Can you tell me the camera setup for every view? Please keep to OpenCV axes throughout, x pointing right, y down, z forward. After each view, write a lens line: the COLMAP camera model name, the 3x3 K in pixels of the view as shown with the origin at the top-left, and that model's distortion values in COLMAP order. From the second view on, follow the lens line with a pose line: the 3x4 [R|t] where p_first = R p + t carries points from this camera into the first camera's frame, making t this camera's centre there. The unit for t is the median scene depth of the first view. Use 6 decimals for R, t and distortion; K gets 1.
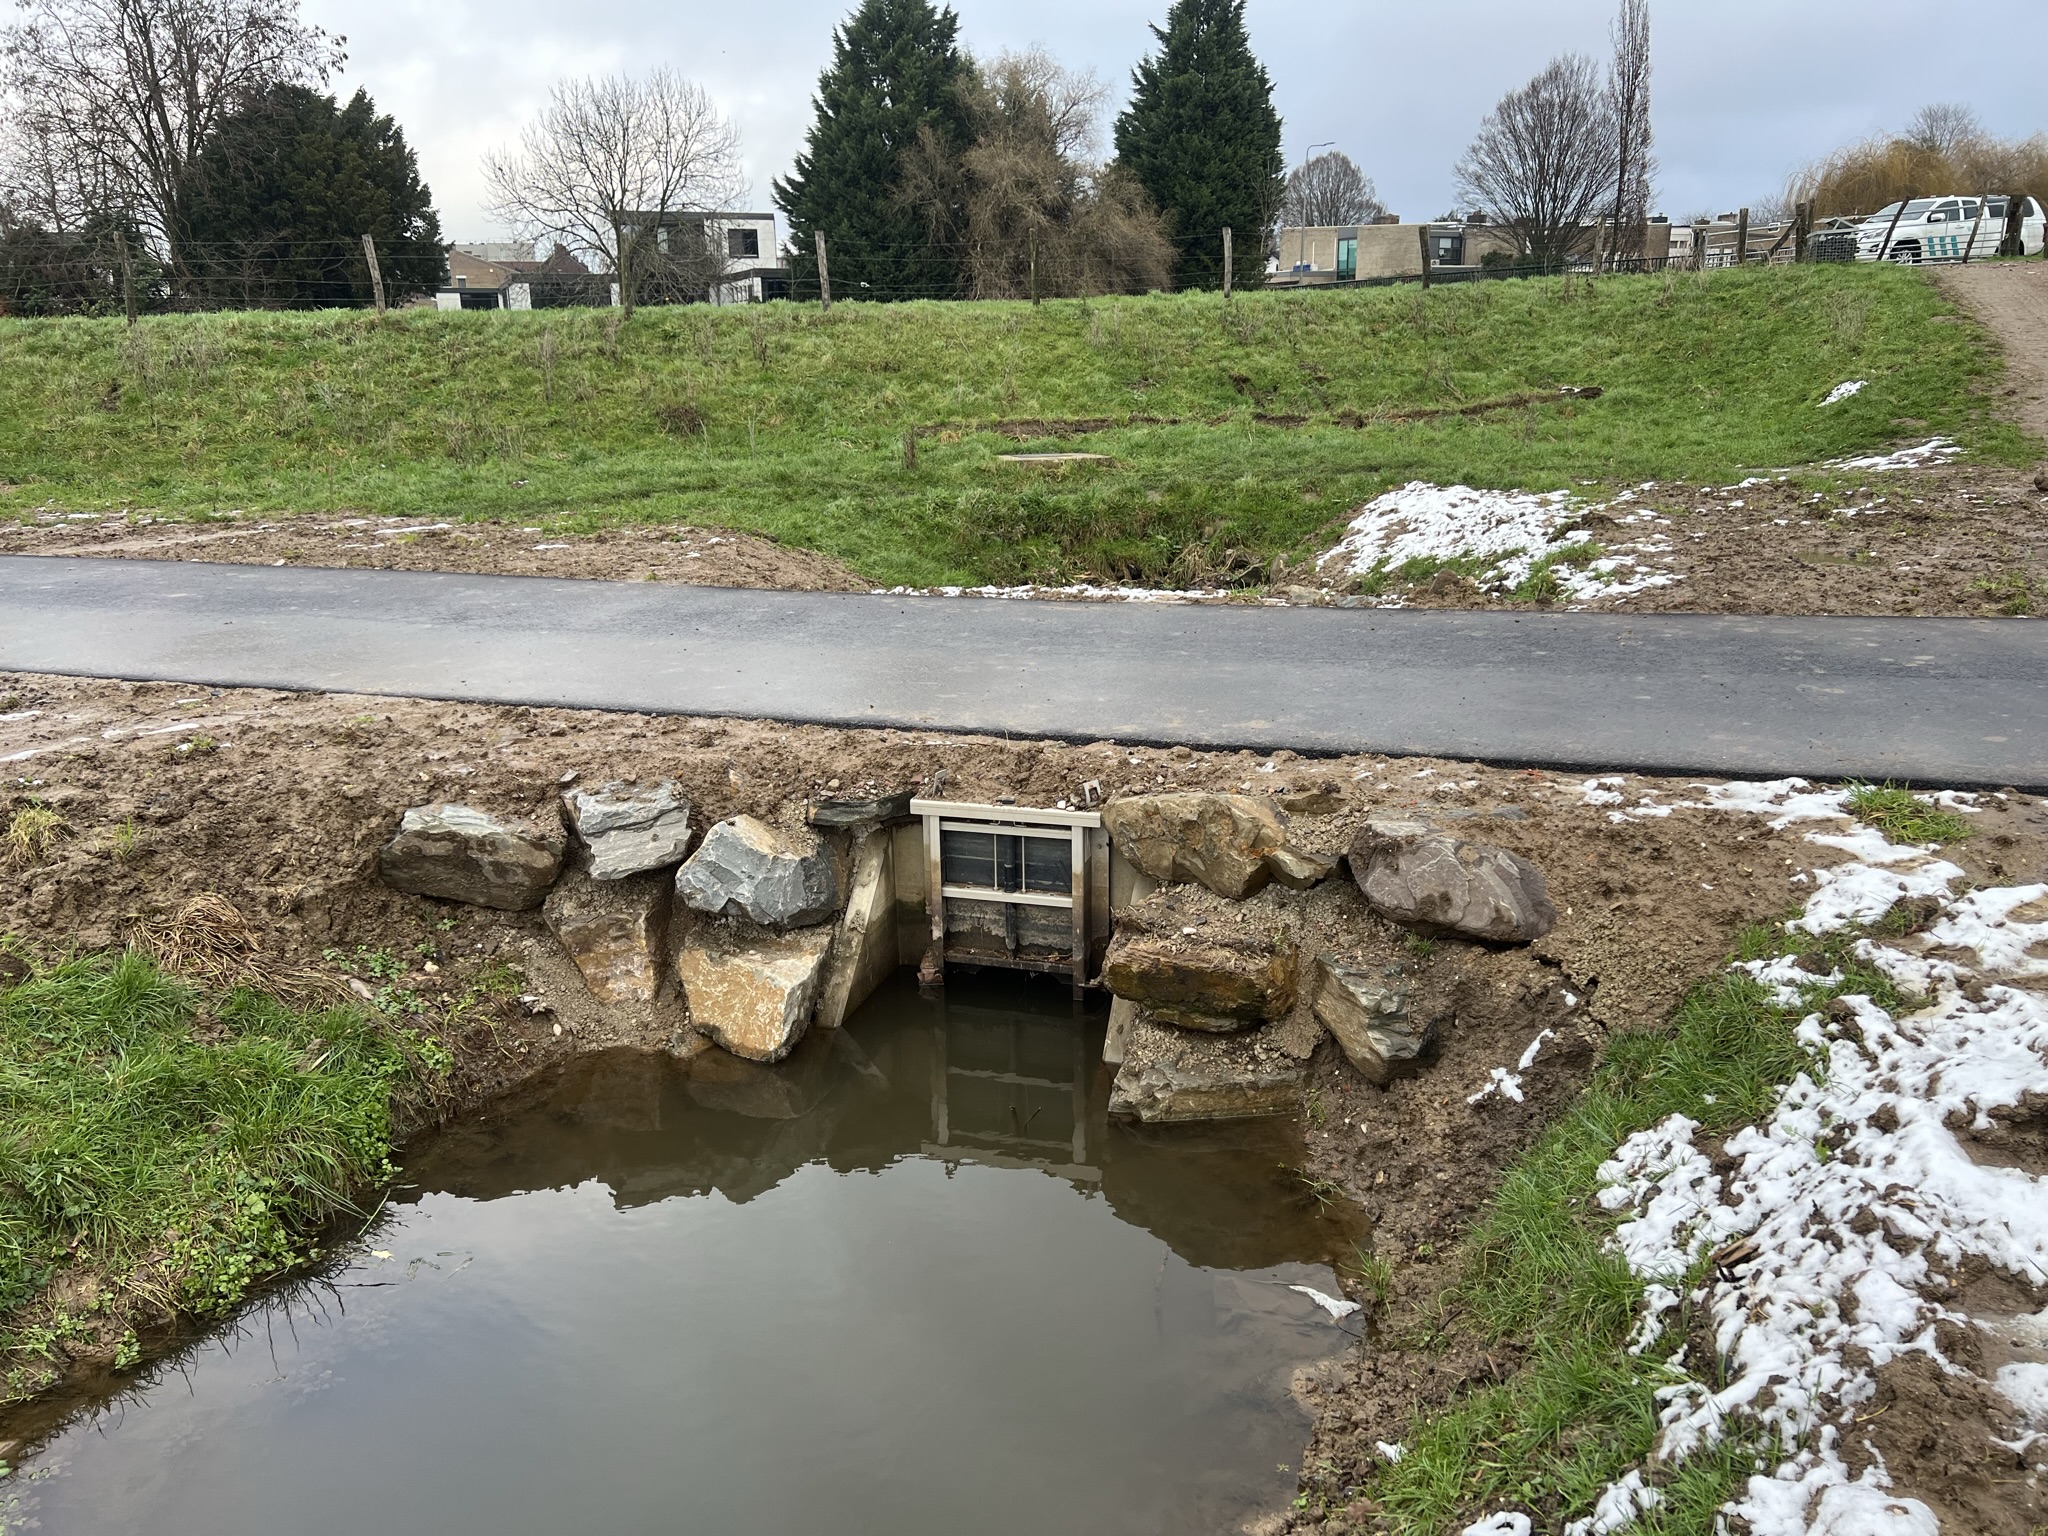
lens RADIAL K [[1514.4, 0, 1024.0], [0, 1514.4, 768.0], [0, 0, 1]] dist [0.056240, -0.061116]
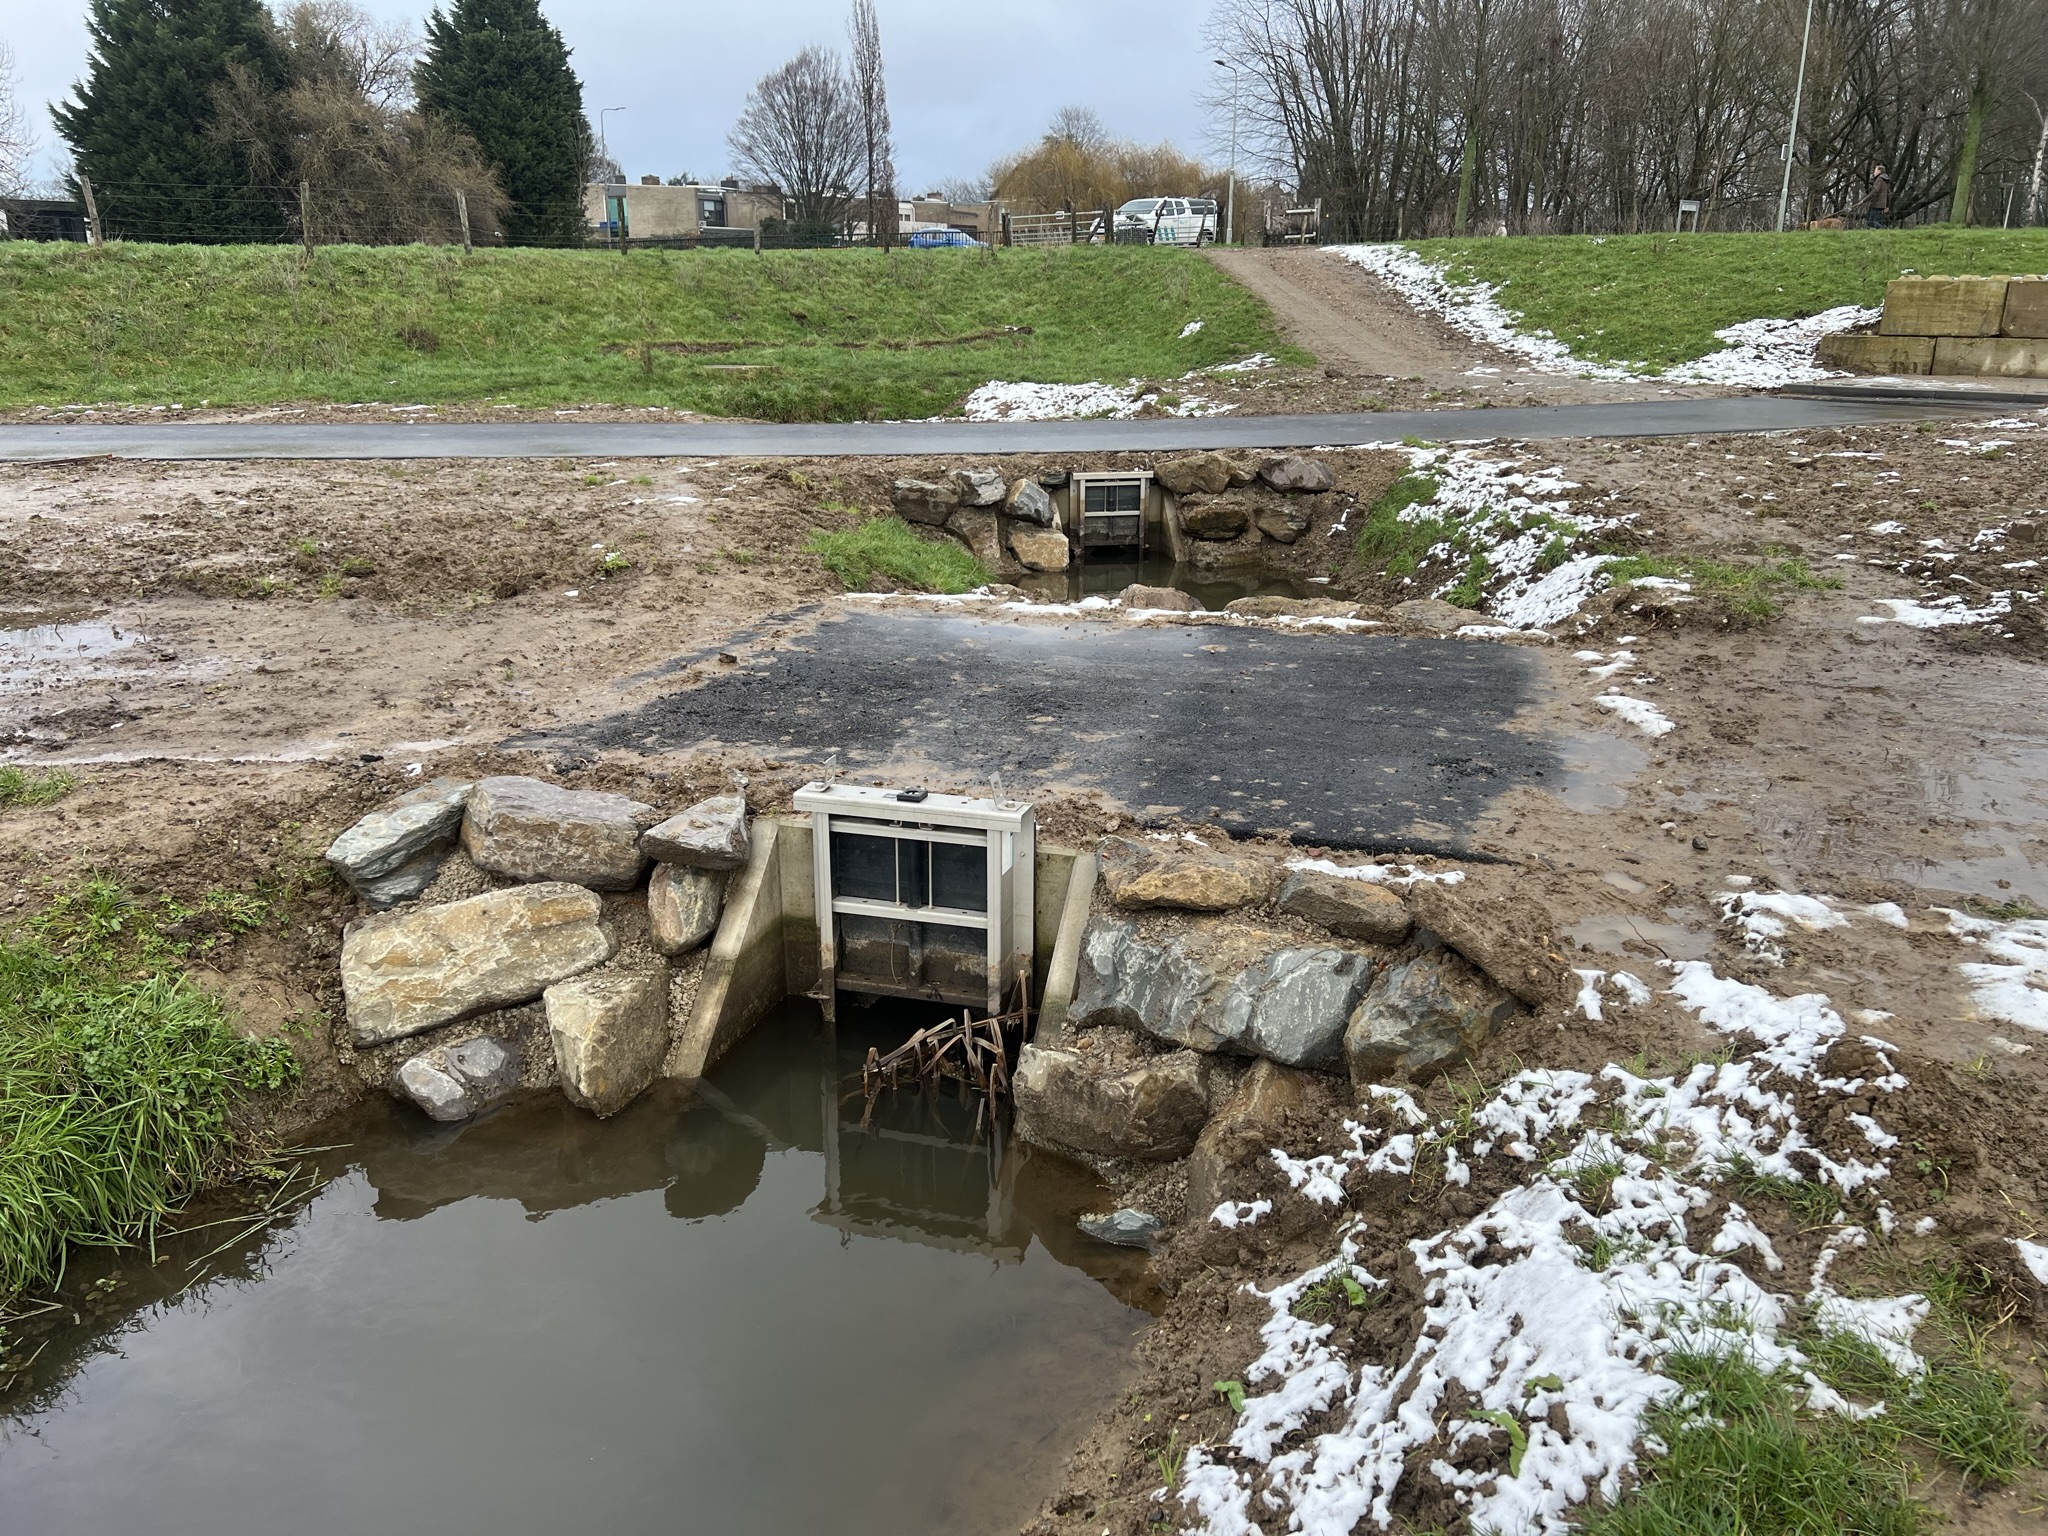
lens RADIAL K [[1562.1, 0, 1024.0], [0, 1562.1, 768.0], [0, 0, 1]] dist [0.052868, -0.057964]
pose [[0.877085, -0.121575, 0.464696, -0.245255], [0.113802, 0.992490, 0.044864, 0.066104], [-0.466660, 0.013534, 0.884333, -0.206097]]
